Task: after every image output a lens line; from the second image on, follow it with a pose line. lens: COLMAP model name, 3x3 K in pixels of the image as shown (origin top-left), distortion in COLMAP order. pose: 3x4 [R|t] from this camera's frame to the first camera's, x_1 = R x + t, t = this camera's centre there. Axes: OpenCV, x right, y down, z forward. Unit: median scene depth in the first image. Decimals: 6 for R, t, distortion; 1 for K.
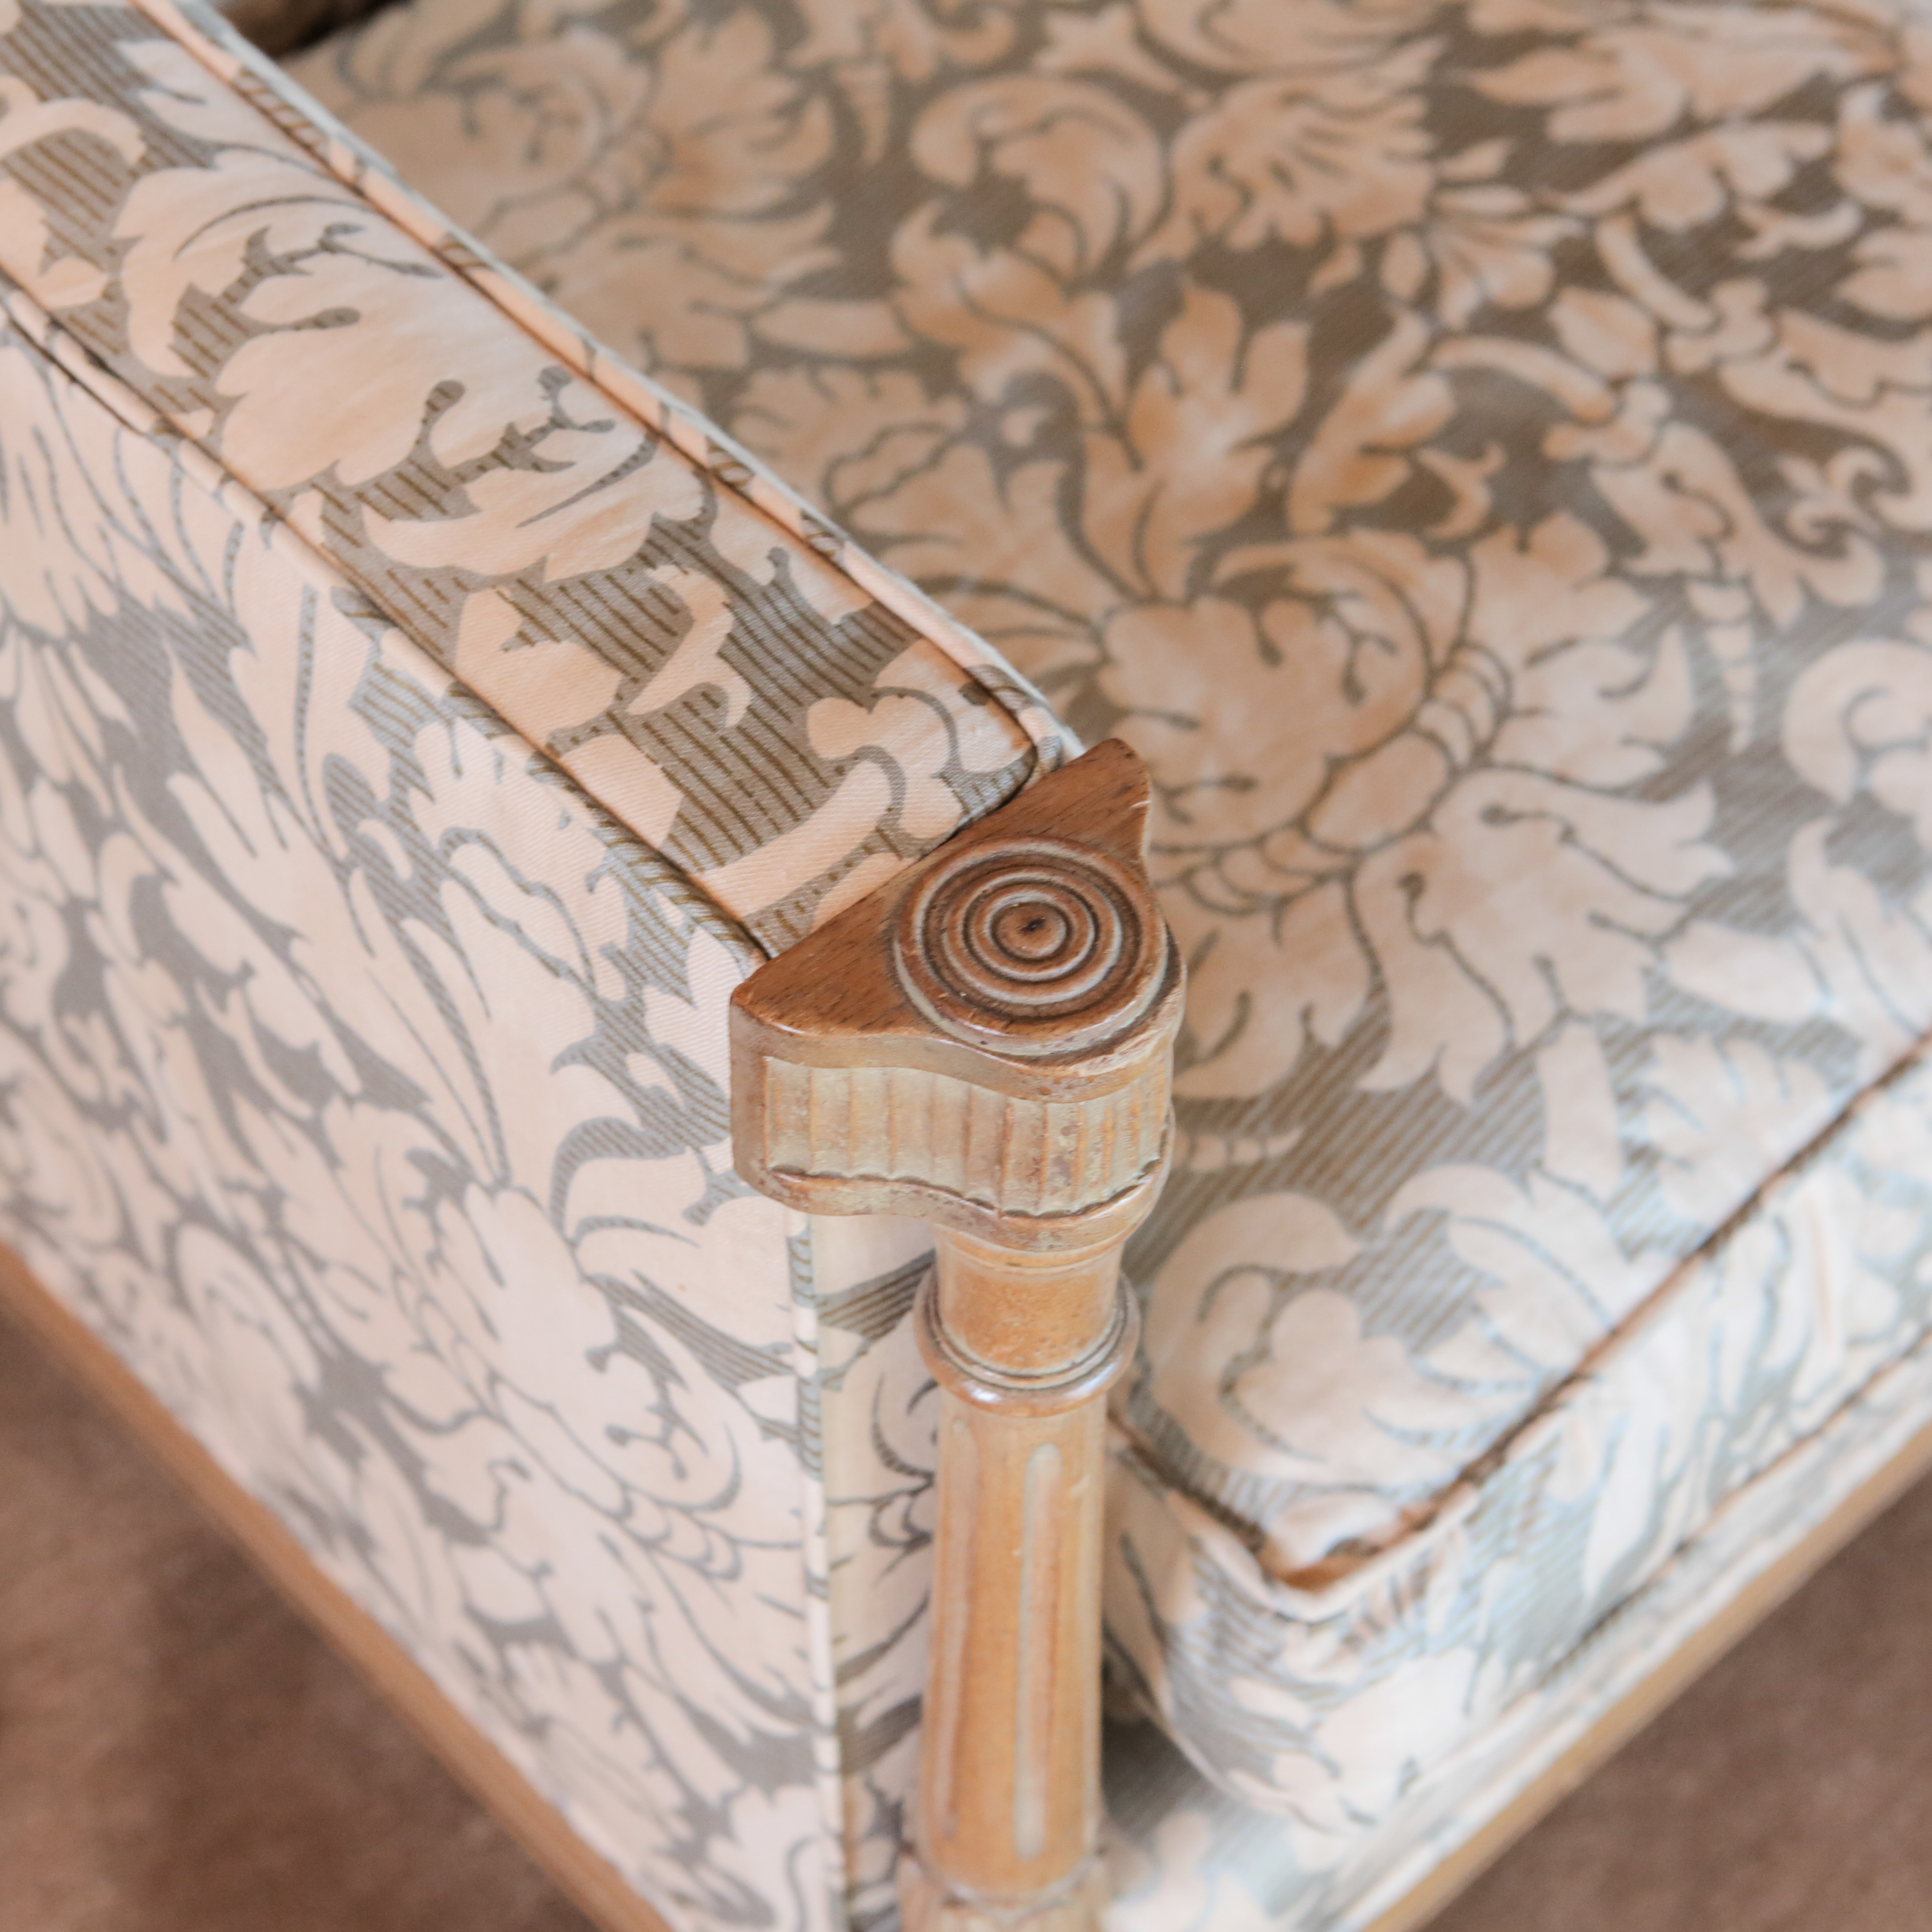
lens RADIAL K [[4055.1, 0, 997.3], [0, 4055.1, 966.5], [0, 0, 1]] dist [0.022059, 0.201144]
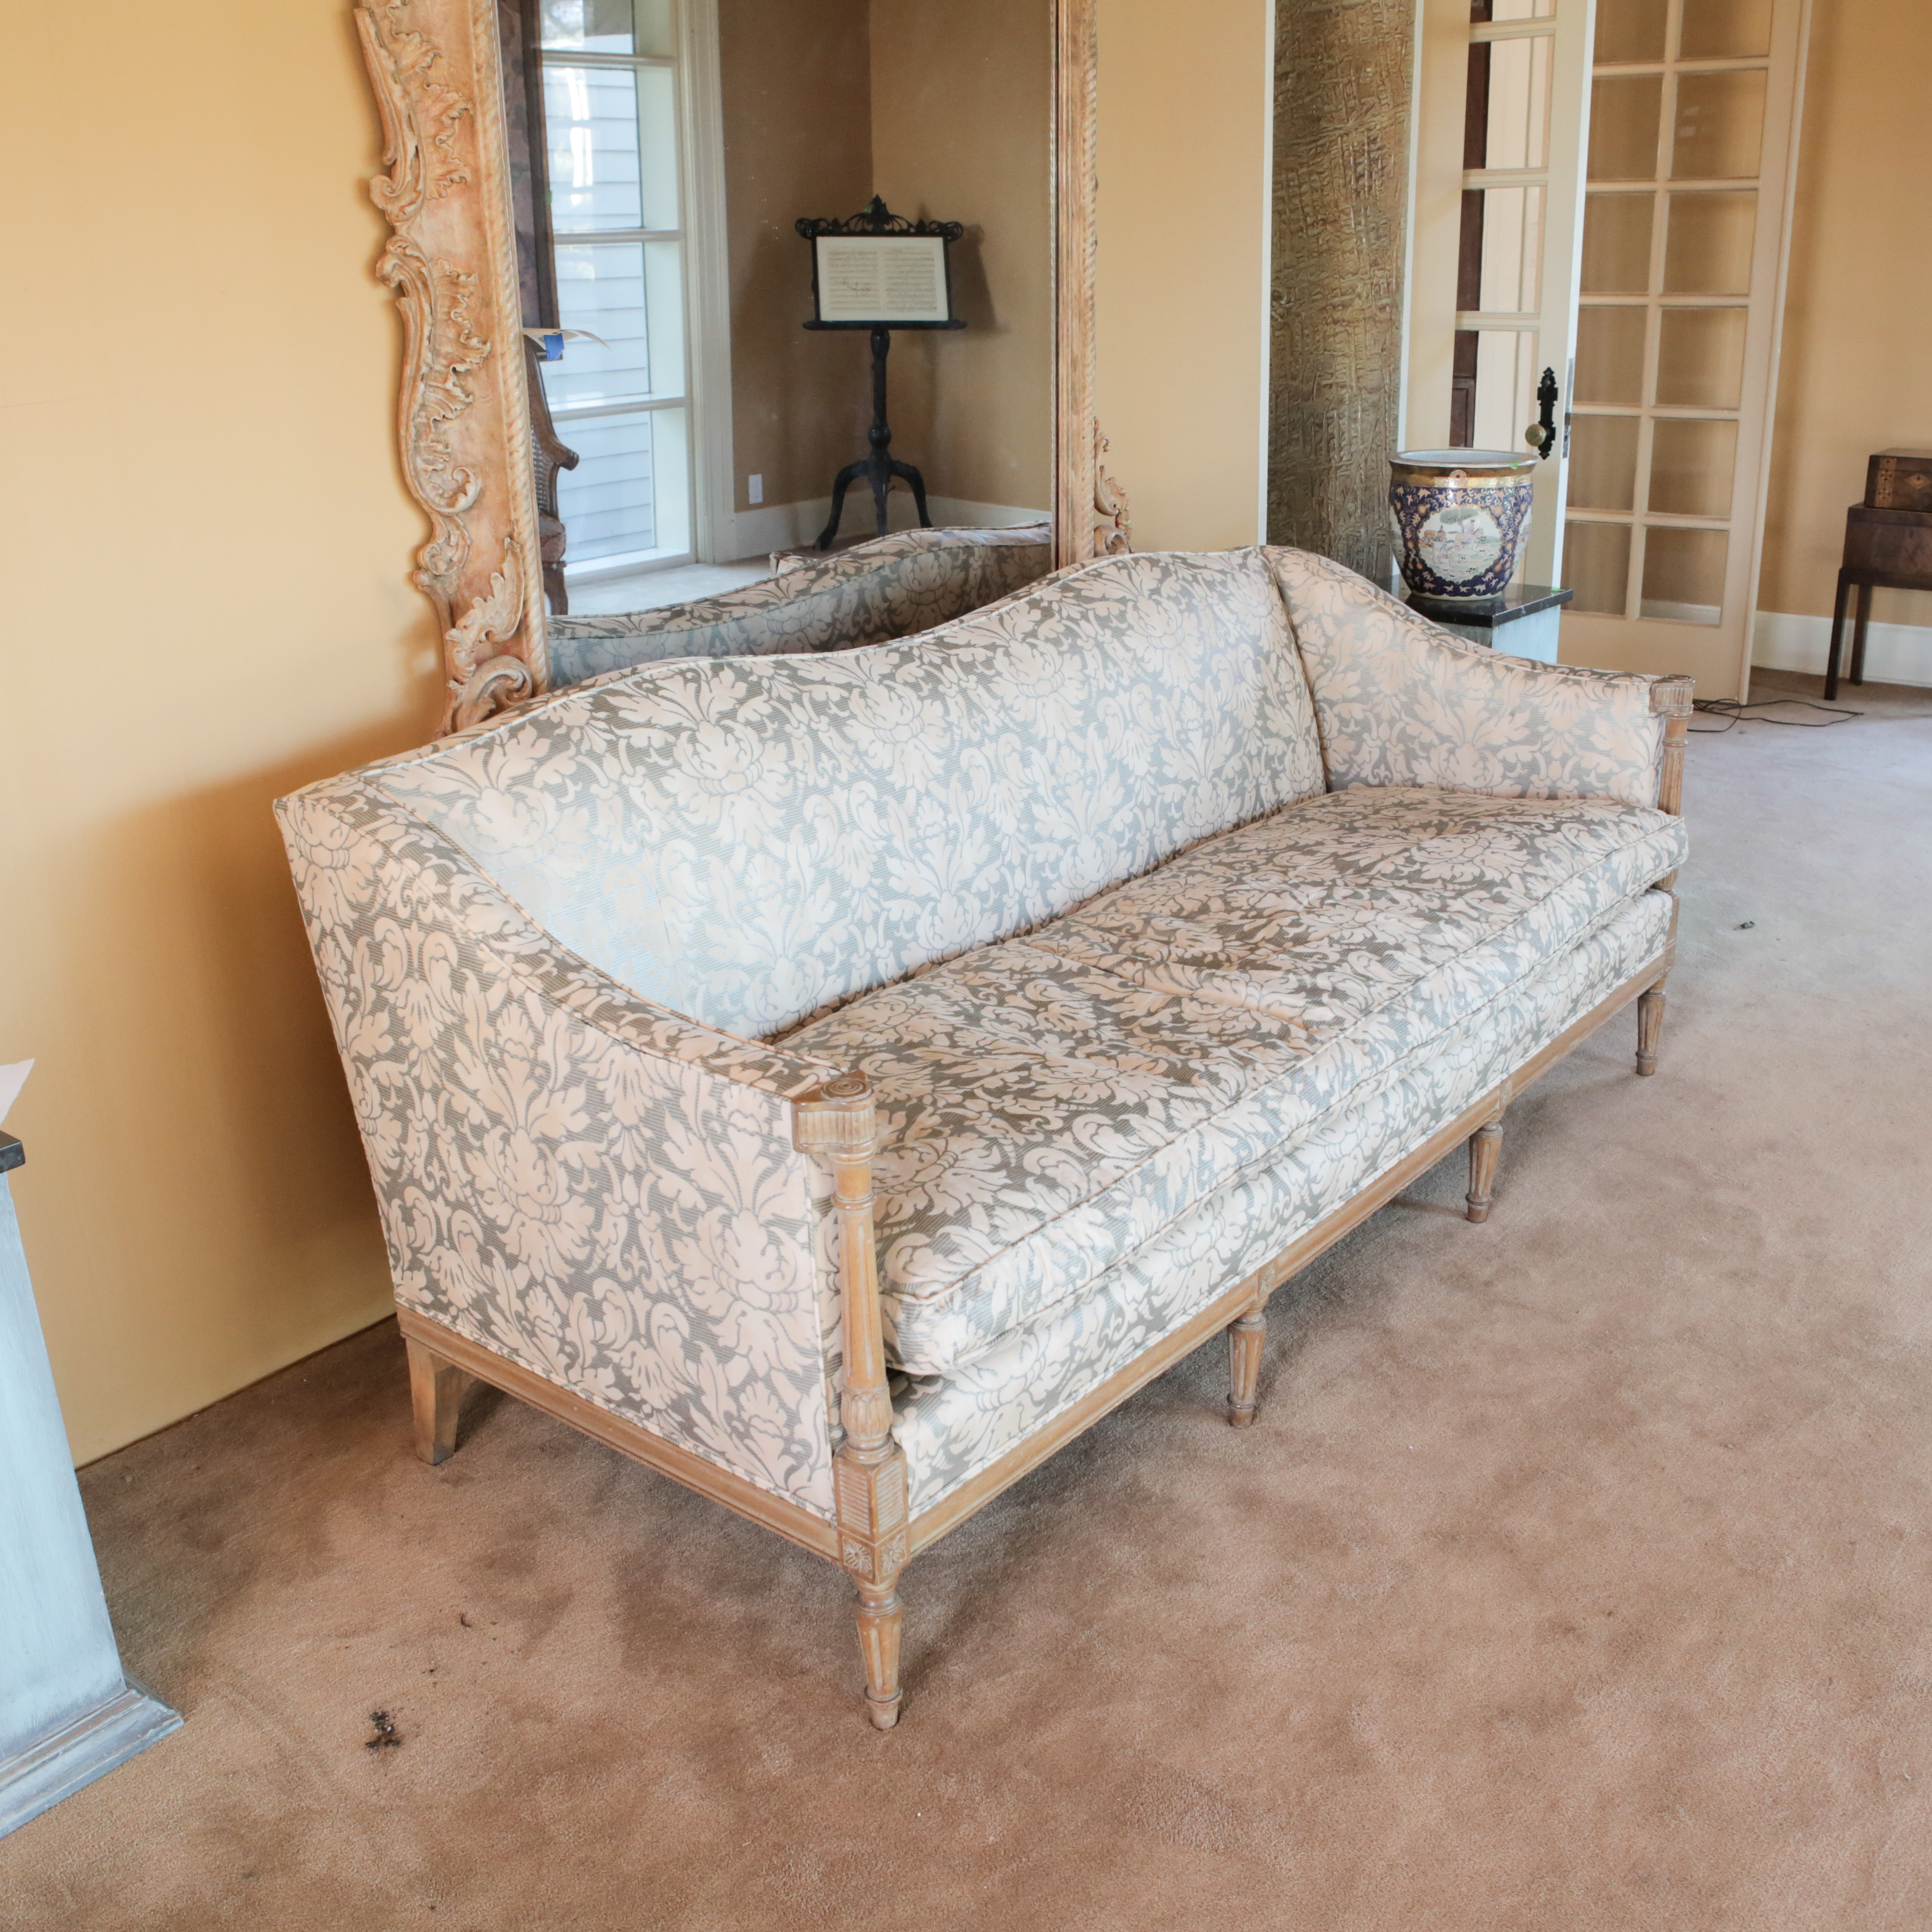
lens RADIAL K [[2004.9, 0, 966.0], [0, 2004.9, 966.0], [0, 0, 1]] dist [-0.009088, -0.006827]
pose [[0.991447, -0.089446, 0.095036, -0.051973], [0.124590, 0.865487, -0.485190, 0.845915], [-0.038854, 0.492881, 0.869229, -1.015173]]
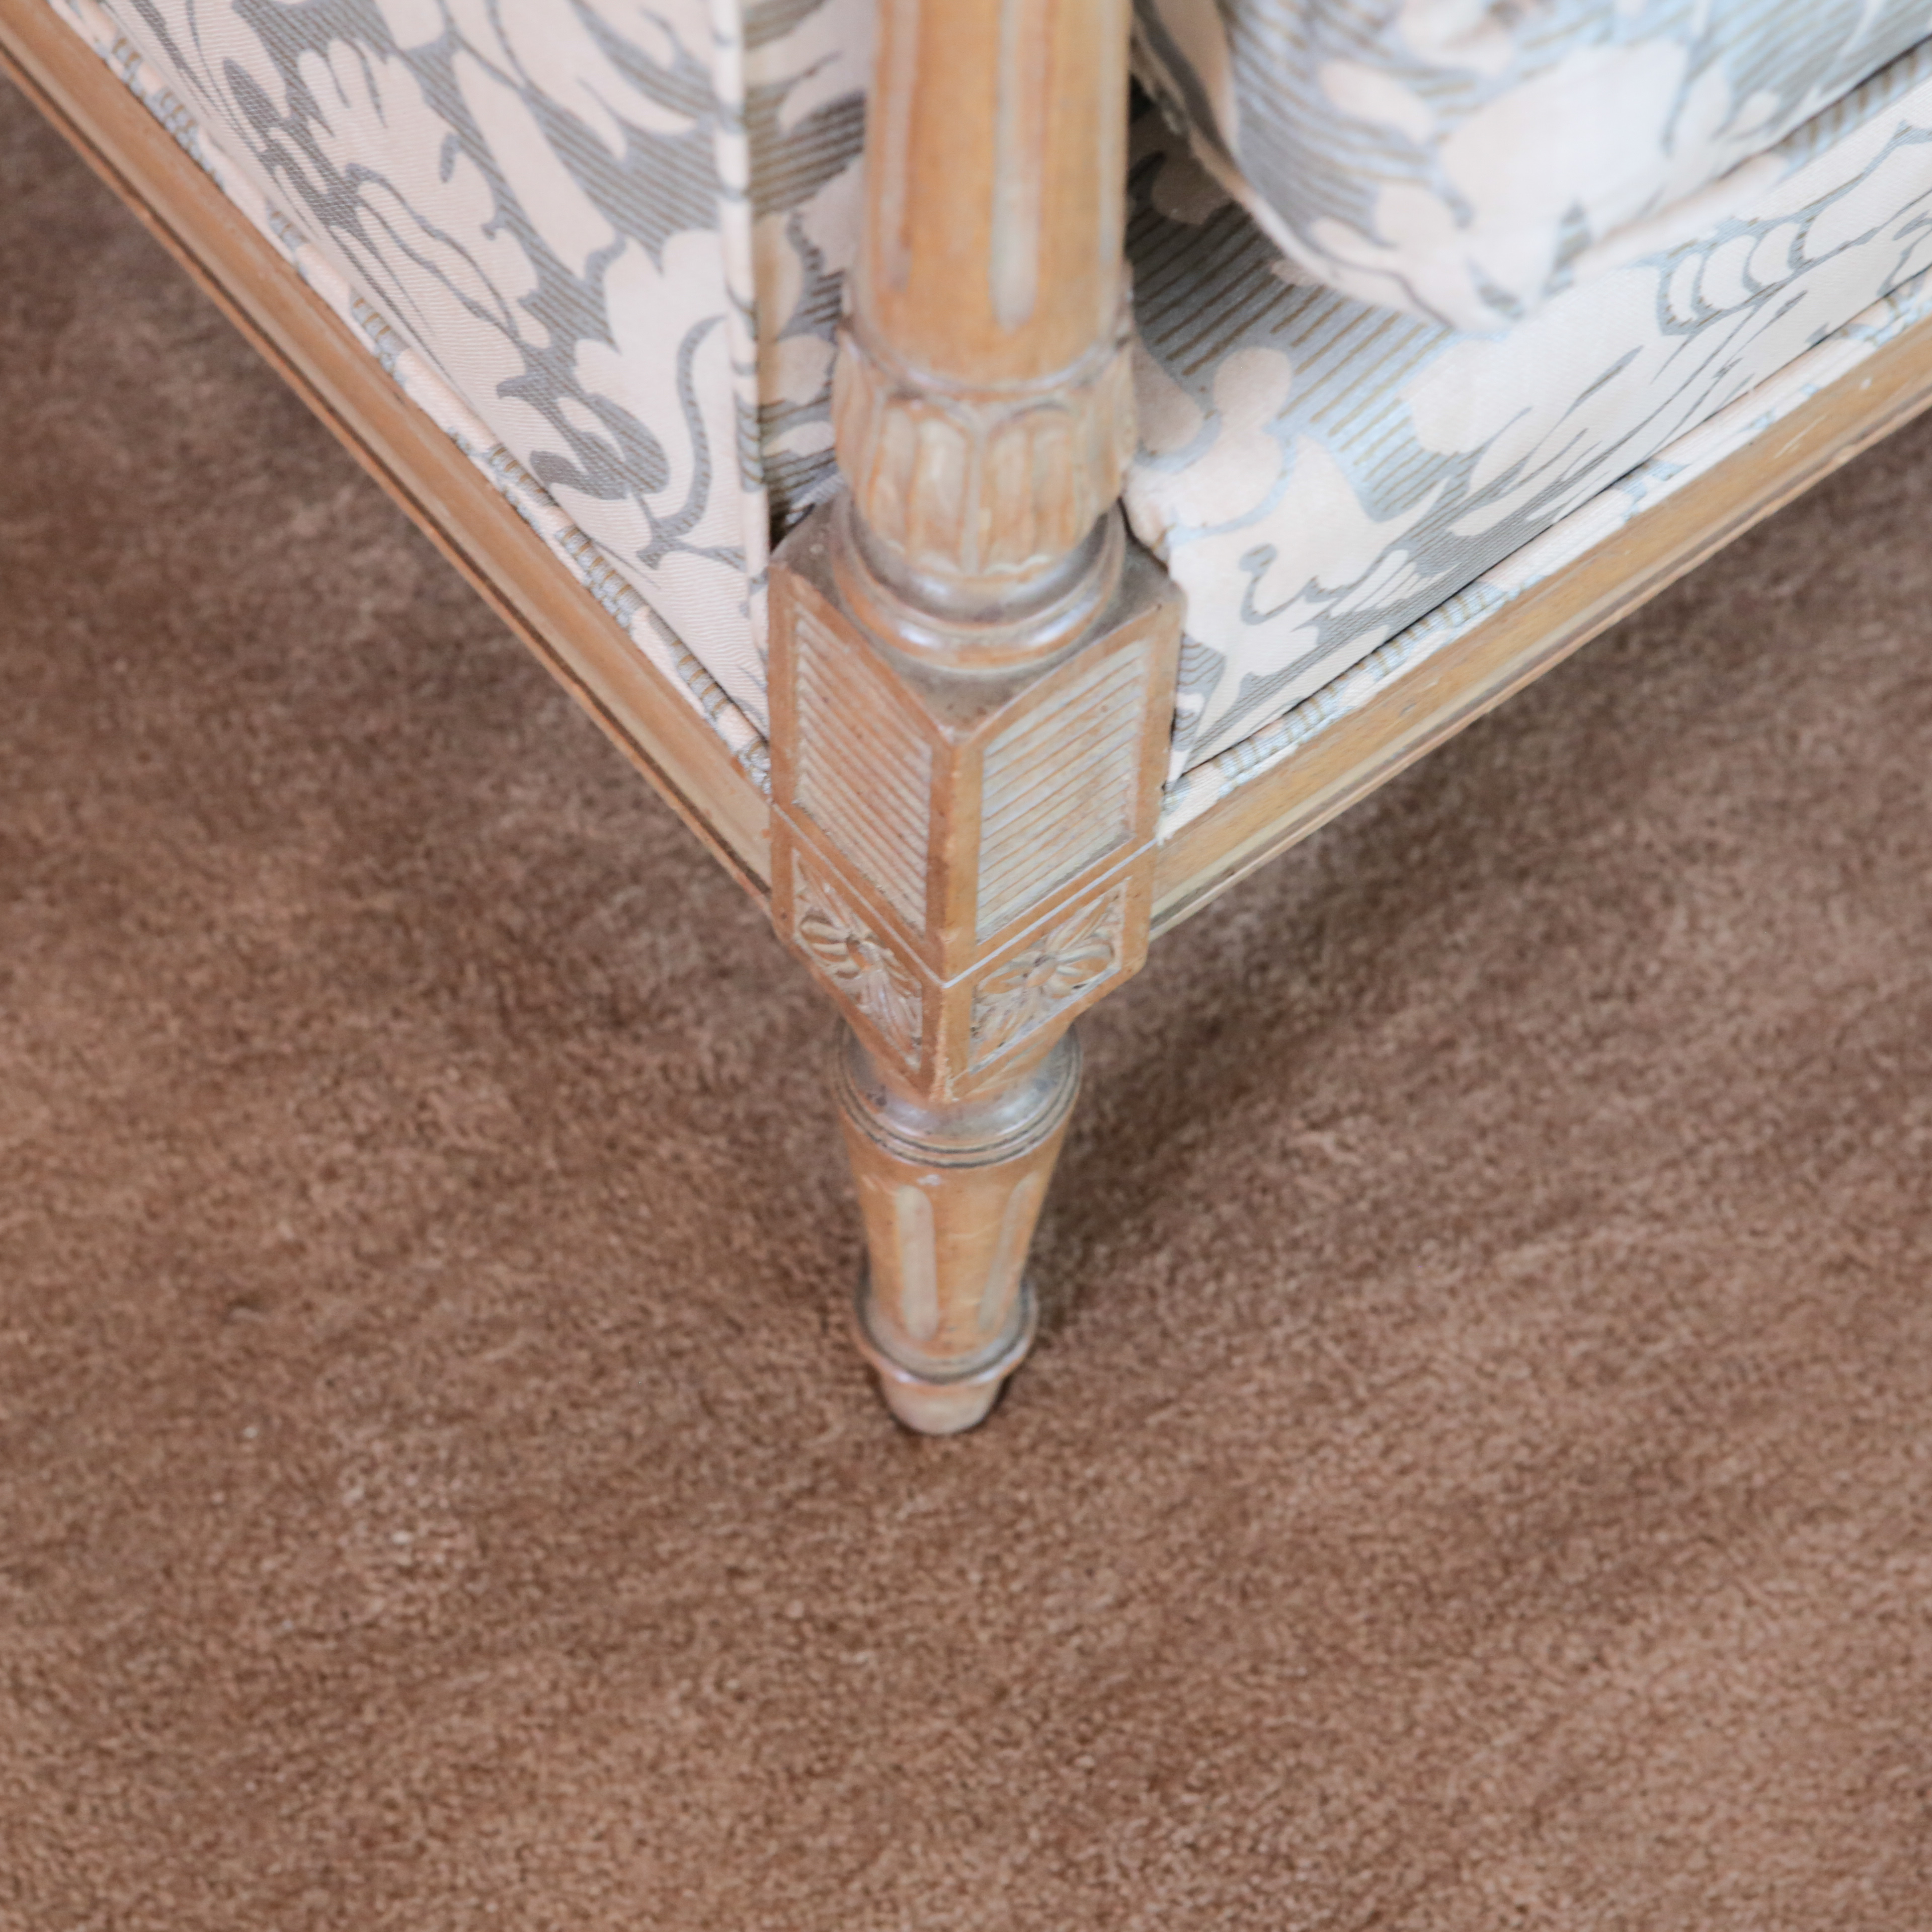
lens RADIAL K [[5607.5, 0, 964.7], [0, 5607.5, 915.6], [0, 0, 1]] dist [0.263548, 0.113796]
pose [[0.996994, 0.069353, -0.034547, 0.038023], [-0.062117, 0.981954, 0.178628, 0.141114], [0.046312, -0.175945, 0.983310, 0.035958]]
